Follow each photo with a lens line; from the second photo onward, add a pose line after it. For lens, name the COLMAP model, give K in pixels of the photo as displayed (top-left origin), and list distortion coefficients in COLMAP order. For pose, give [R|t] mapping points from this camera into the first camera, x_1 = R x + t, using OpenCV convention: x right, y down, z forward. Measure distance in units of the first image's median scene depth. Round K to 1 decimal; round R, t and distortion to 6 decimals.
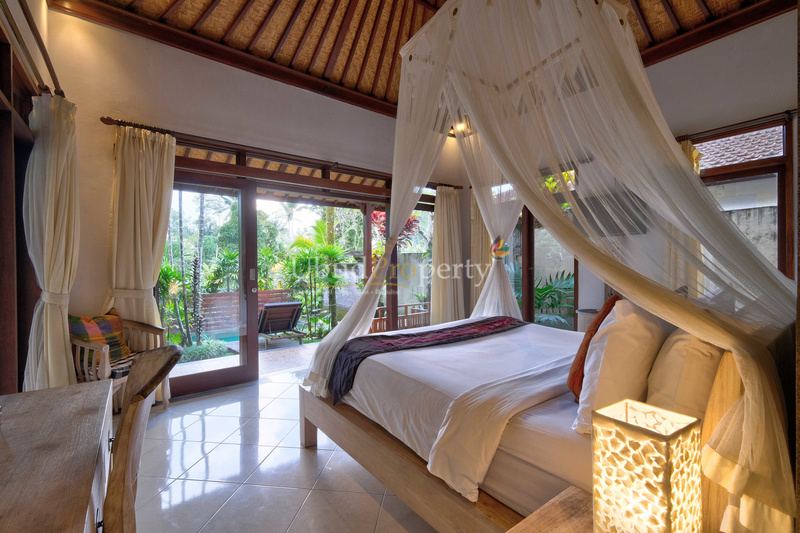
lens RADIAL K [[350.1, 0, 395.3], [0, 350.1, 266.7], [0, 0, 1]] dist [-0.001904, -0.000273]
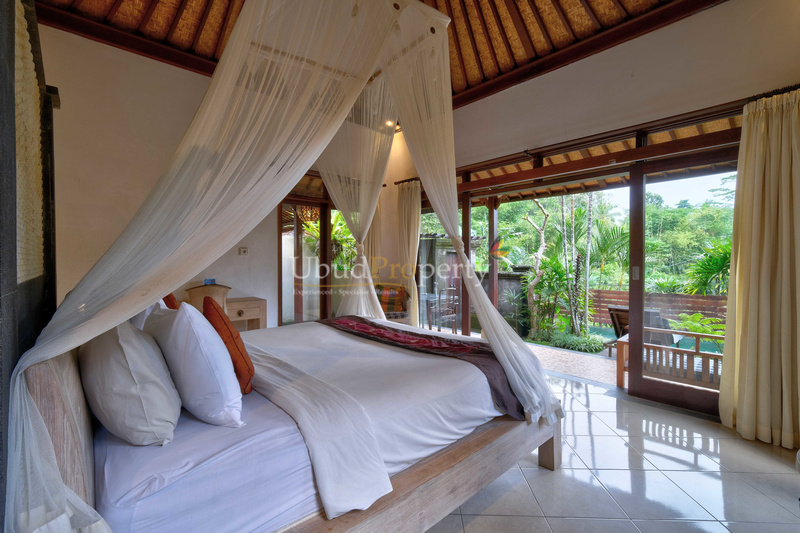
lens RADIAL K [[350.1, 0, 394.2], [0, 350.1, 264.8], [0, 0, 1]] dist [-0.001904, -0.000273]
pose [[0.079369, 0.020106, -0.996642, 0.649299], [-0.005196, 0.999791, 0.019756, -0.014696], [0.996832, 0.003611, 0.079457, 0.529921]]
